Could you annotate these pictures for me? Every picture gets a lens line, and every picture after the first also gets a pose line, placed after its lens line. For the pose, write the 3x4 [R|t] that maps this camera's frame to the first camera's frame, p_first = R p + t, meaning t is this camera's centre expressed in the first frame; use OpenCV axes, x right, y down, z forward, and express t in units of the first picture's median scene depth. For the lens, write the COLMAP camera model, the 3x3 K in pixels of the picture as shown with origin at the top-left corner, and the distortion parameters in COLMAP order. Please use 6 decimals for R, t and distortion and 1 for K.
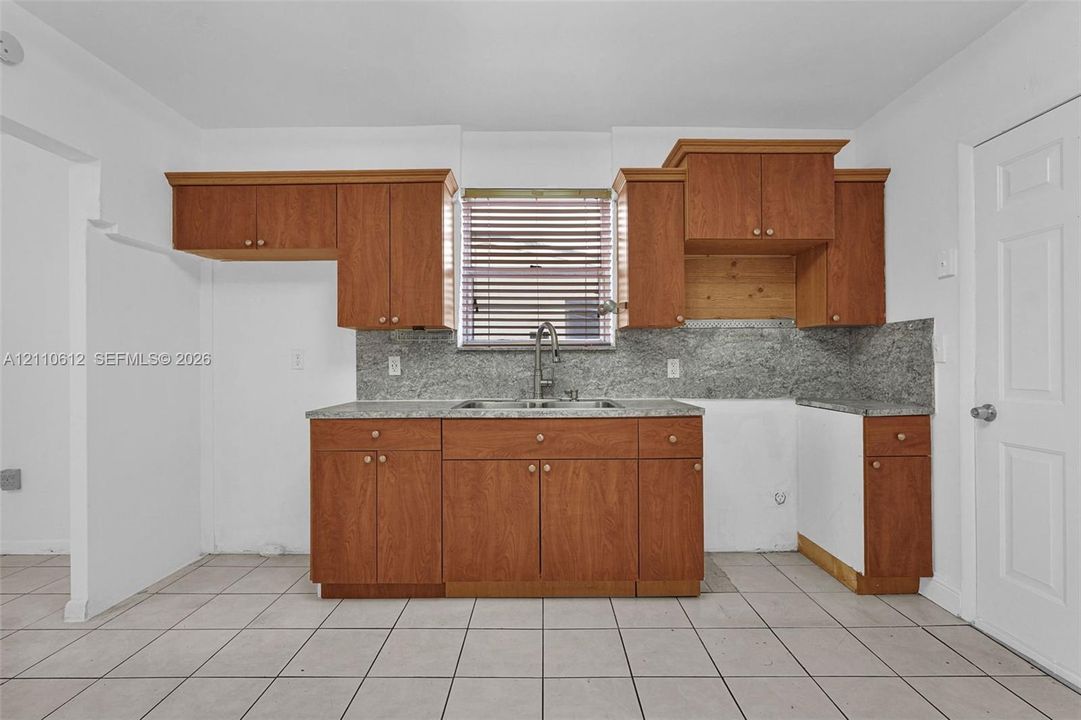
lens RADIAL K [[499.7, 0, 538.8], [0, 499.7, 356.8], [0, 0, 1]] dist [-0.017928, 0.016681]
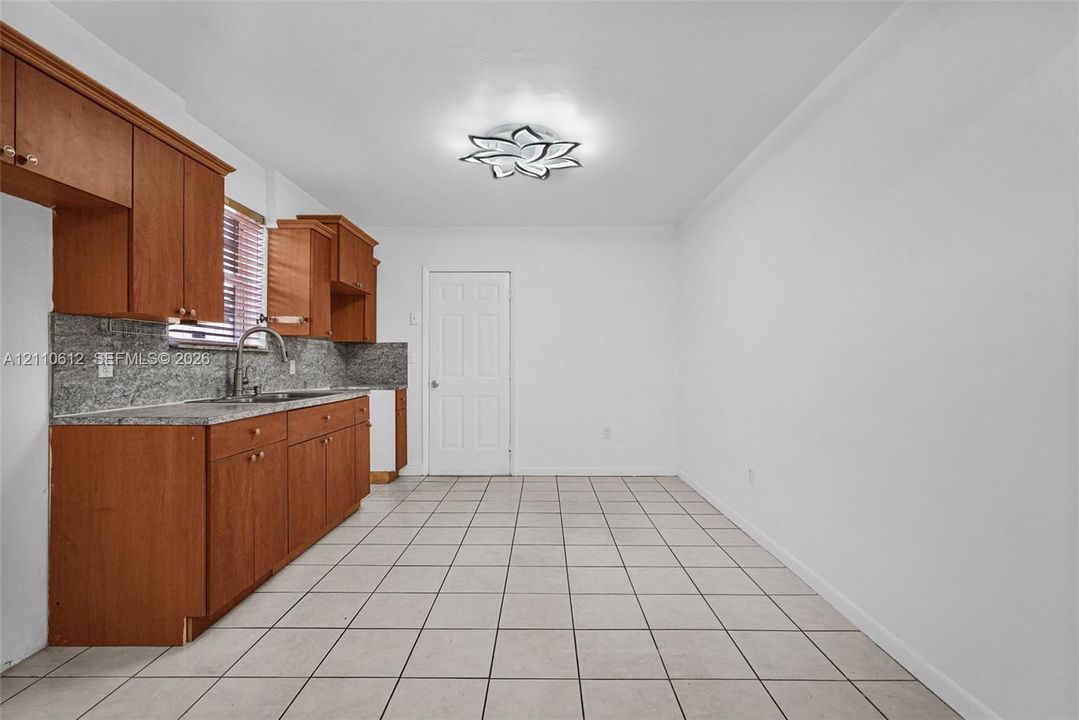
lens RADIAL K [[489.3, 0, 544.3], [0, 489.3, 360.4], [0, 0, 1]] dist [-0.019215, 0.007346]
pose [[-0.004995, 0.011533, 0.999921, -1.148850], [-0.007299, 0.999906, -0.011569, 0.016467], [-0.999961, -0.007356, -0.004910, 0.375862]]
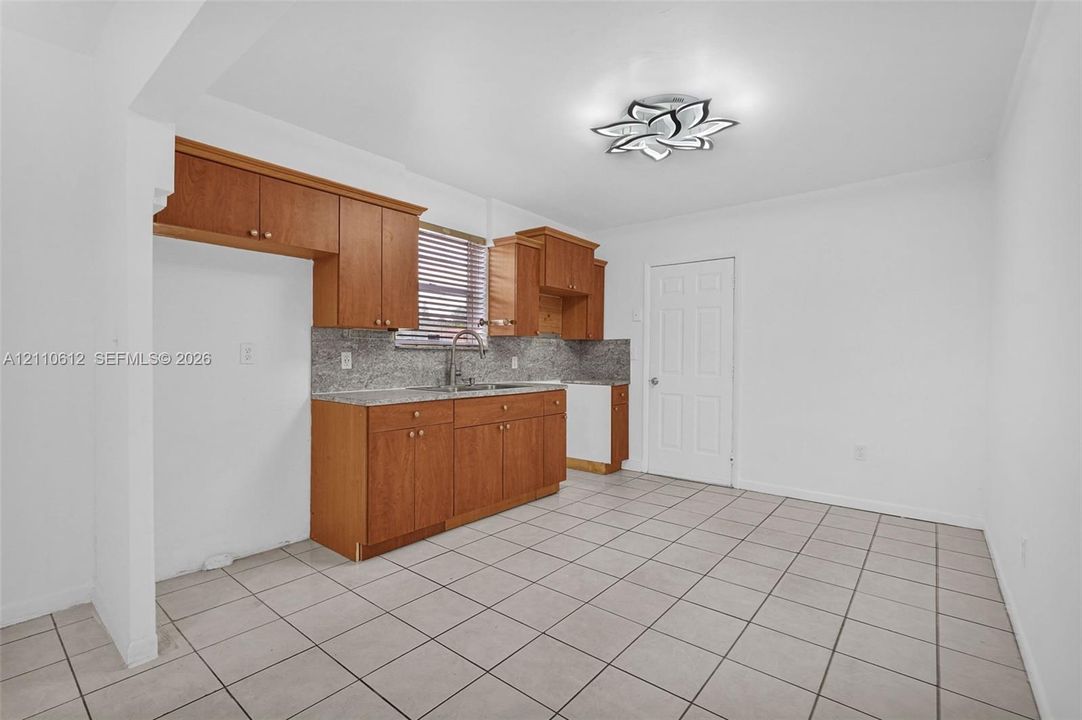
lens RADIAL K [[490.7, 0, 545.8], [0, 490.7, 360.4], [0, 0, 1]] dist [-0.019215, 0.007346]
pose [[0.624575, 0.002299, 0.780961, -0.966940], [-0.016367, 0.999815, 0.010146, -0.001010], [-0.780793, -0.019119, 0.624497, -0.036248]]
